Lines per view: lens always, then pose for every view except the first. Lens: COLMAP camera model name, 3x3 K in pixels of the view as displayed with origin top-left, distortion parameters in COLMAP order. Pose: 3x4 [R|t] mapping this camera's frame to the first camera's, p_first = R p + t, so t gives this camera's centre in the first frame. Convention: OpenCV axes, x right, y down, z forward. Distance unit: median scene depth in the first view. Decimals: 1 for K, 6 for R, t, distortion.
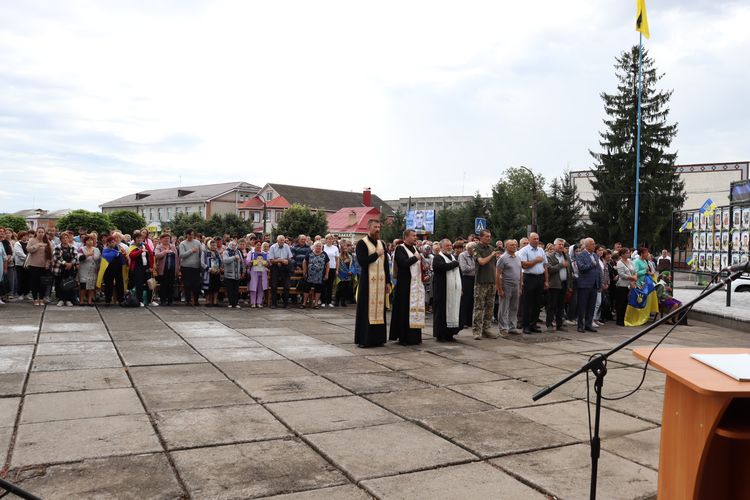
lens RADIAL K [[615.3, 0, 370.3], [0, 615.3, 234.7], [0, 0, 1]] dist [-0.142161, 0.036036]
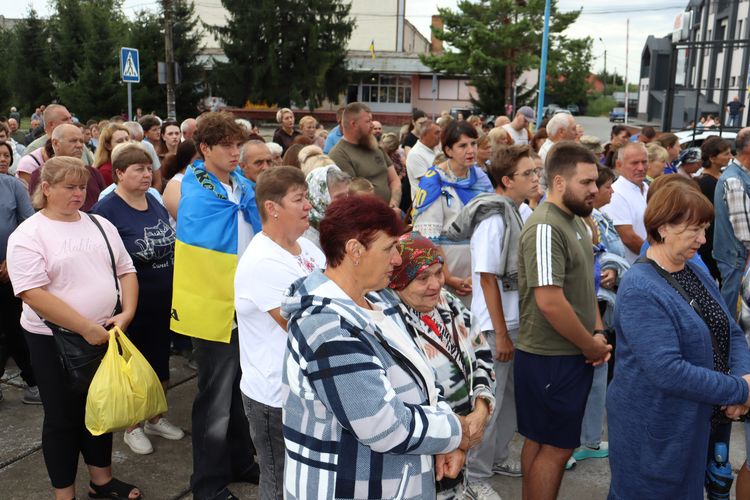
lens RADIAL K [[741.7, 0, 391.6], [0, 741.7, 231.2], [0, 0, 1]] dist [-0.036812, 0.000000]
pose [[0.793123, -0.119819, 0.597160, -0.006870], [-0.007405, 0.978489, 0.206167, -0.003202], [-0.609017, -0.167938, 0.775174, 0.195556]]
